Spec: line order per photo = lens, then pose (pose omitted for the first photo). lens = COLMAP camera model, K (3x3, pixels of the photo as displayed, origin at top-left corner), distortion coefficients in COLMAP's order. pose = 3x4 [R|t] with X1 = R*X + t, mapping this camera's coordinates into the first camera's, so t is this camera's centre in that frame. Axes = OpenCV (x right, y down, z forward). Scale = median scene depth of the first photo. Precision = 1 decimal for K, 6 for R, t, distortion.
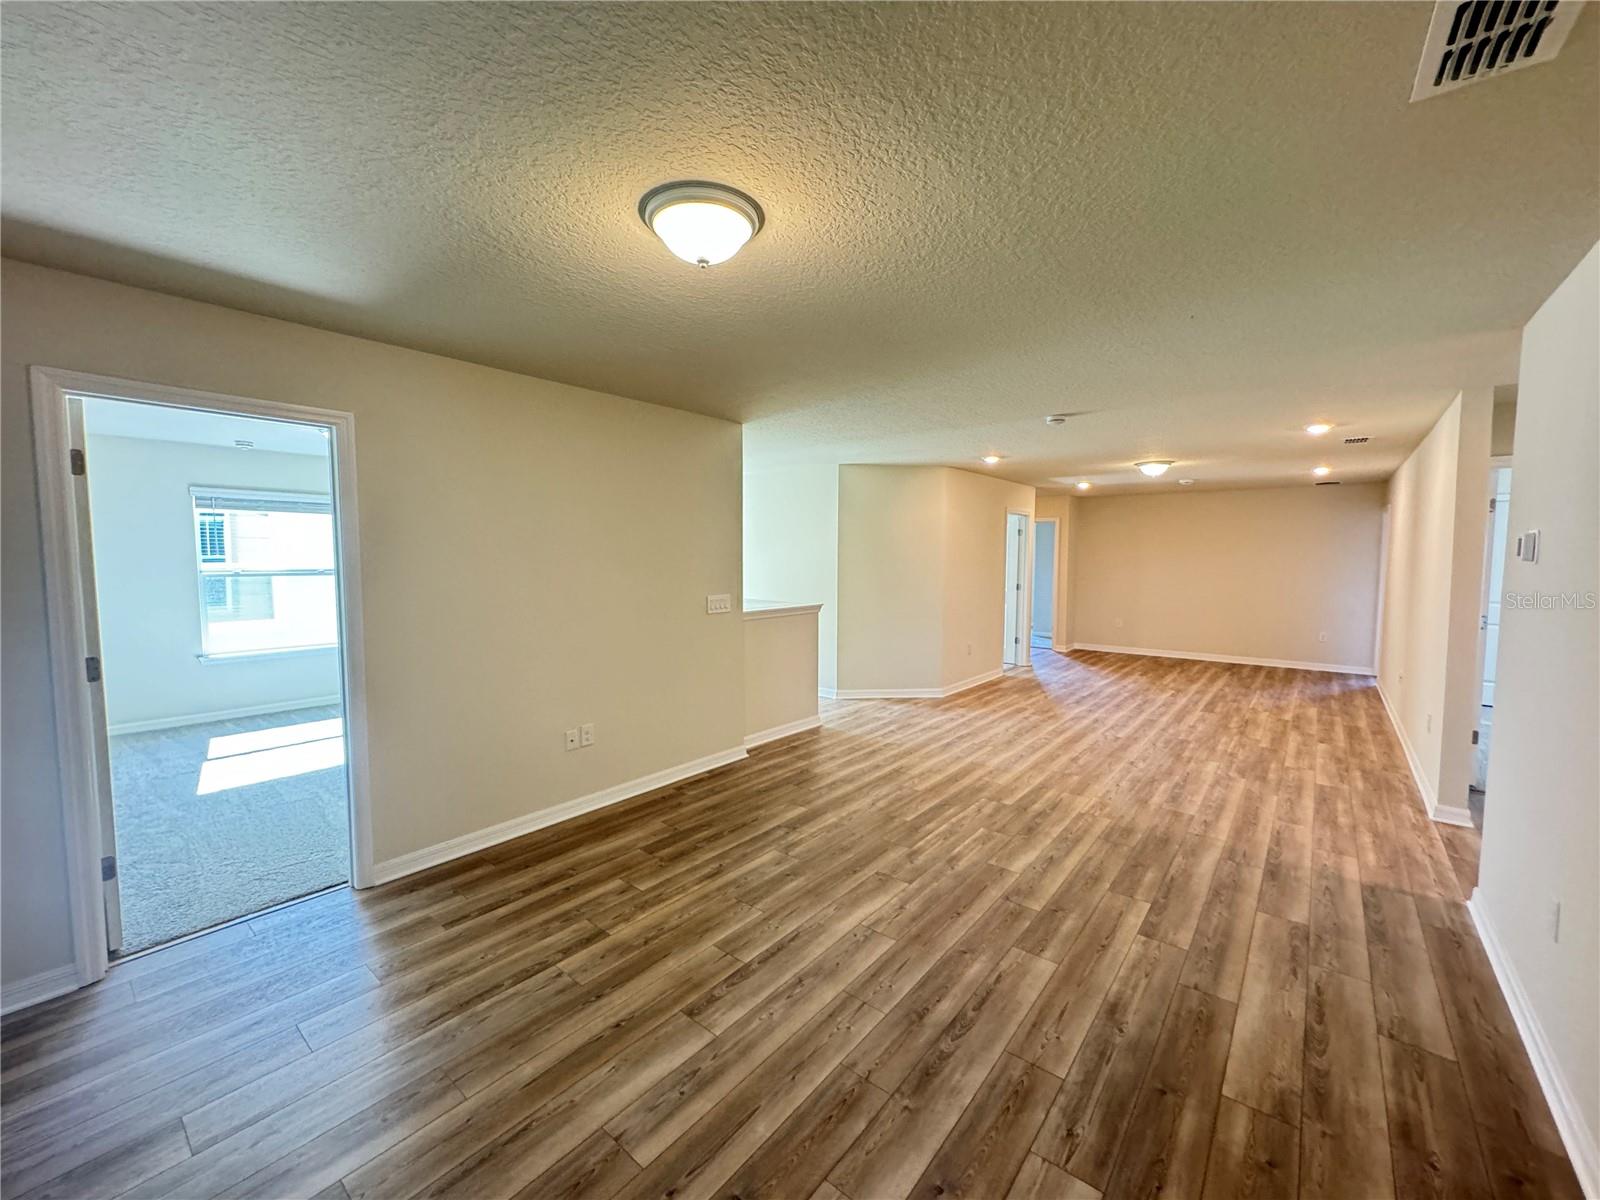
lens RADIAL K [[641.5, 0, 784.2], [0, 641.5, 600.0], [0, 0, 1]] dist [-0.001727, 0.000259]
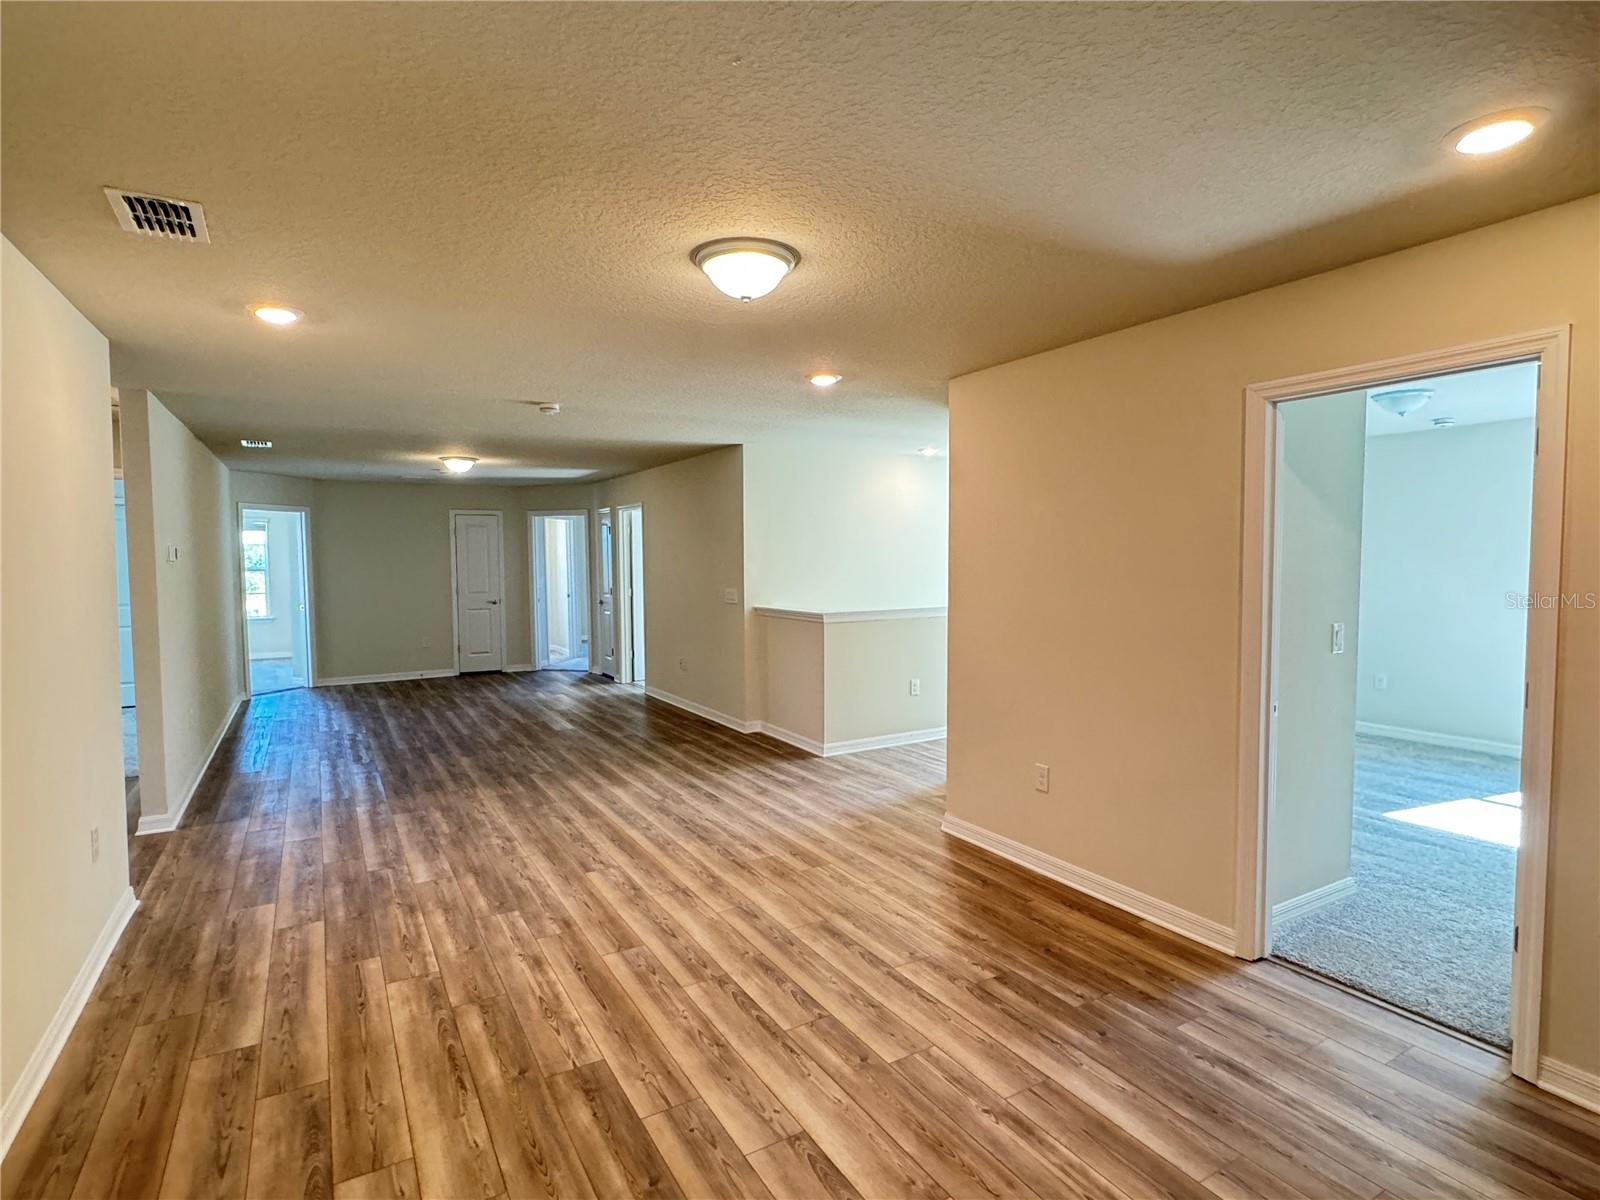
lens RADIAL K [[831.4, 0, 788.9], [0, 831.4, 599.1], [0, 0, 1]] dist [0.002544, 0.000921]
pose [[-0.345498, 0.047016, -0.937241, 1.275082], [-0.059651, 0.995624, 0.071934, -0.098379], [0.936522, 0.080760, -0.341181, 1.564358]]
